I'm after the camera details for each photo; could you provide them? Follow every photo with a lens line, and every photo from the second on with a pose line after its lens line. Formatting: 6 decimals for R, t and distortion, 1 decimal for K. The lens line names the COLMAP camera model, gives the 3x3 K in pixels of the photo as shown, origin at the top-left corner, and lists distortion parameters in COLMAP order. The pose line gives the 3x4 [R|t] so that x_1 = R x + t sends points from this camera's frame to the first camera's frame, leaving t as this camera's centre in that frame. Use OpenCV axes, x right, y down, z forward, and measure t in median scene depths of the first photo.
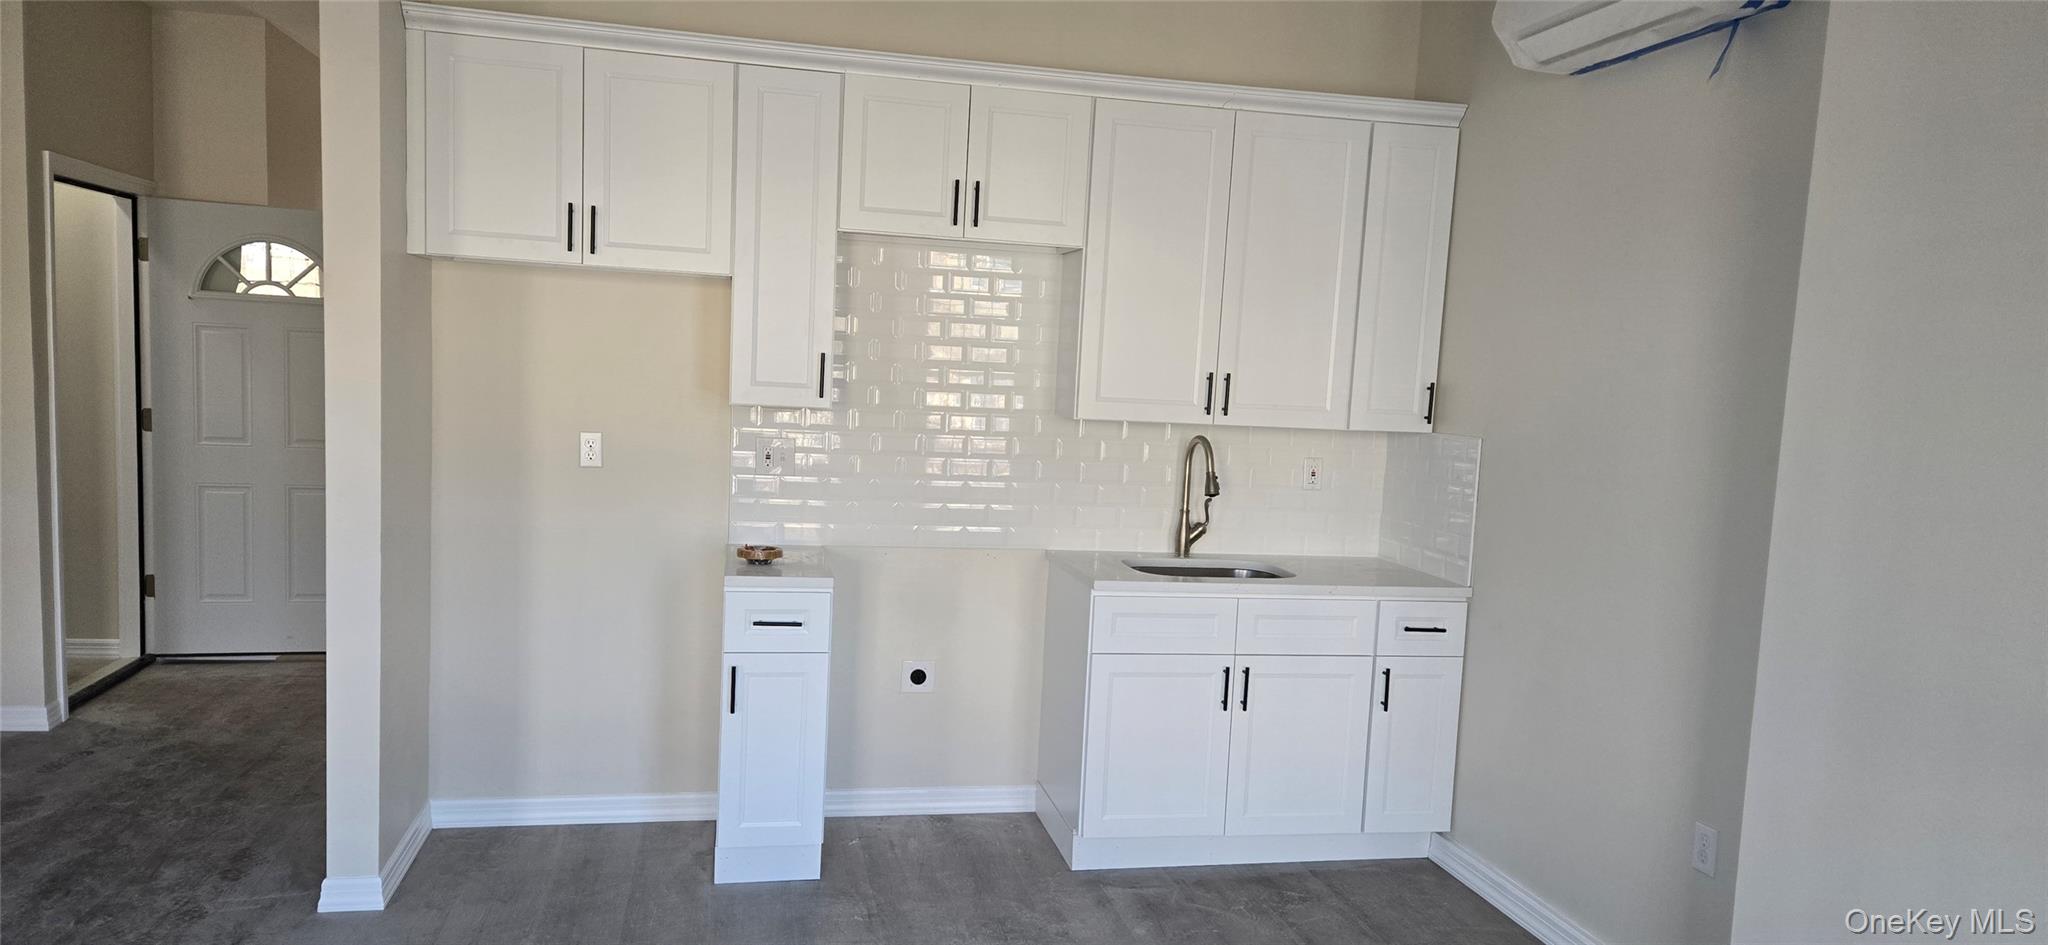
lens RADIAL K [[1345.8, 0, 1045.8], [0, 1345.8, 503.5], [0, 0, 1]] dist [0.065721, -0.003897]
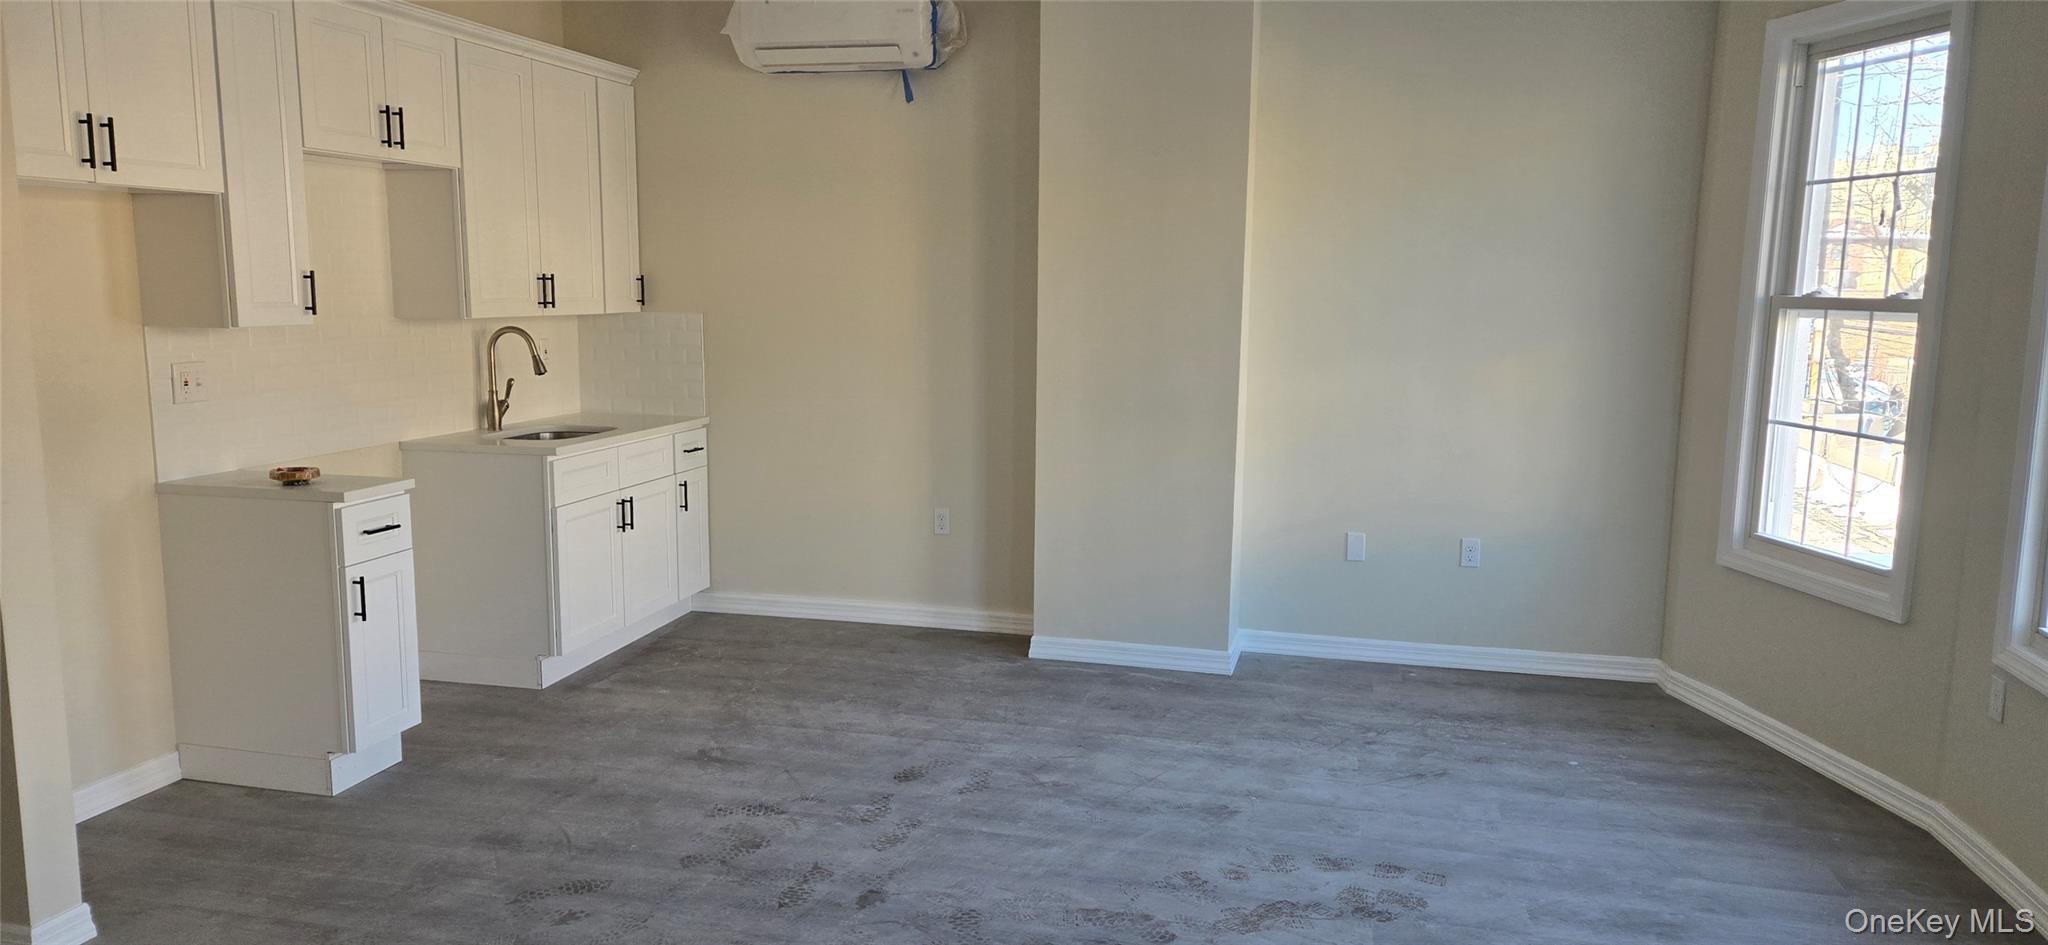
lens RADIAL K [[1332.6, 0, 1024.0], [0, 1332.6, 472.5], [0, 0, 1]] dist [0.075404, -0.038692]
pose [[0.433661, -0.176404, 0.883640, -0.821624], [0.105416, 0.983848, 0.144674, -0.050990], [-0.894889, 0.030410, 0.445252, 0.061648]]
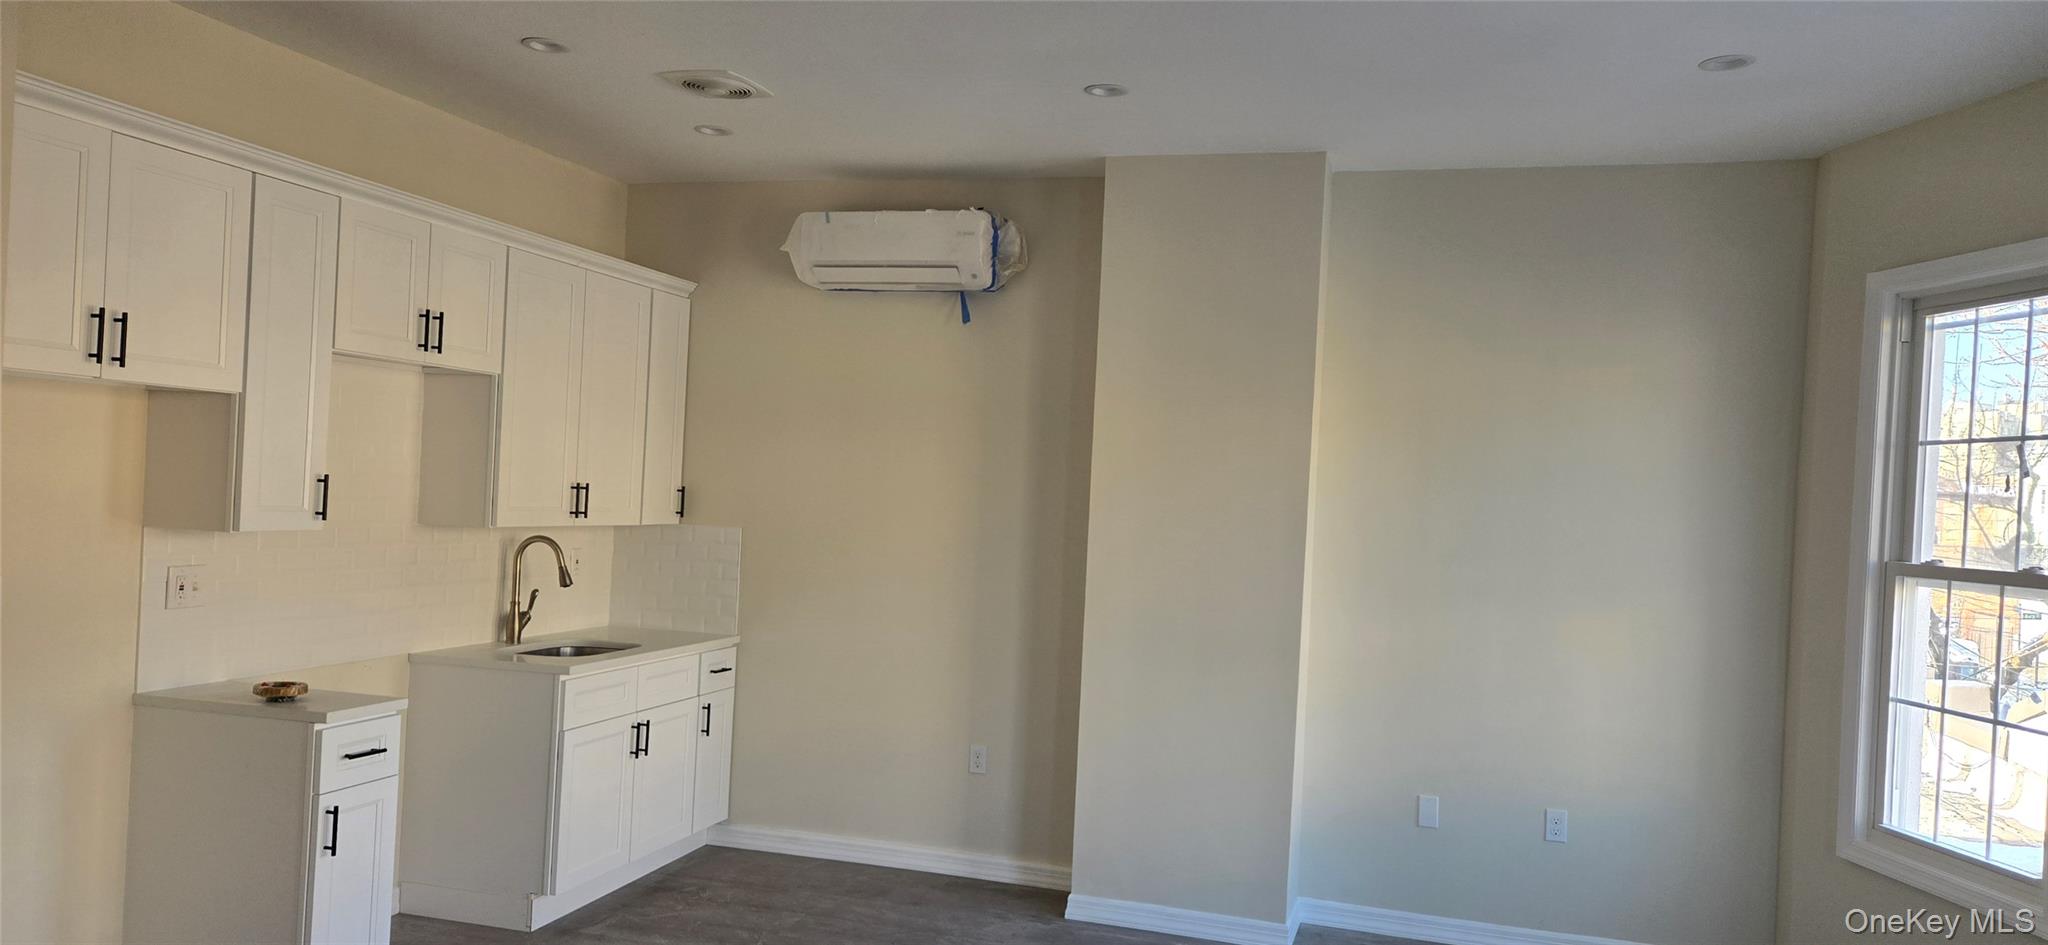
lens RADIAL K [[1345.8, 0, 1045.8], [0, 1345.8, 503.5], [0, 0, 1]] dist [0.065721, -0.003897]
pose [[0.461867, -0.035037, 0.886257, -0.761880], [0.066899, 0.997749, 0.004581, -0.057818], [-0.884423, 0.057174, 0.463171, 0.079813]]
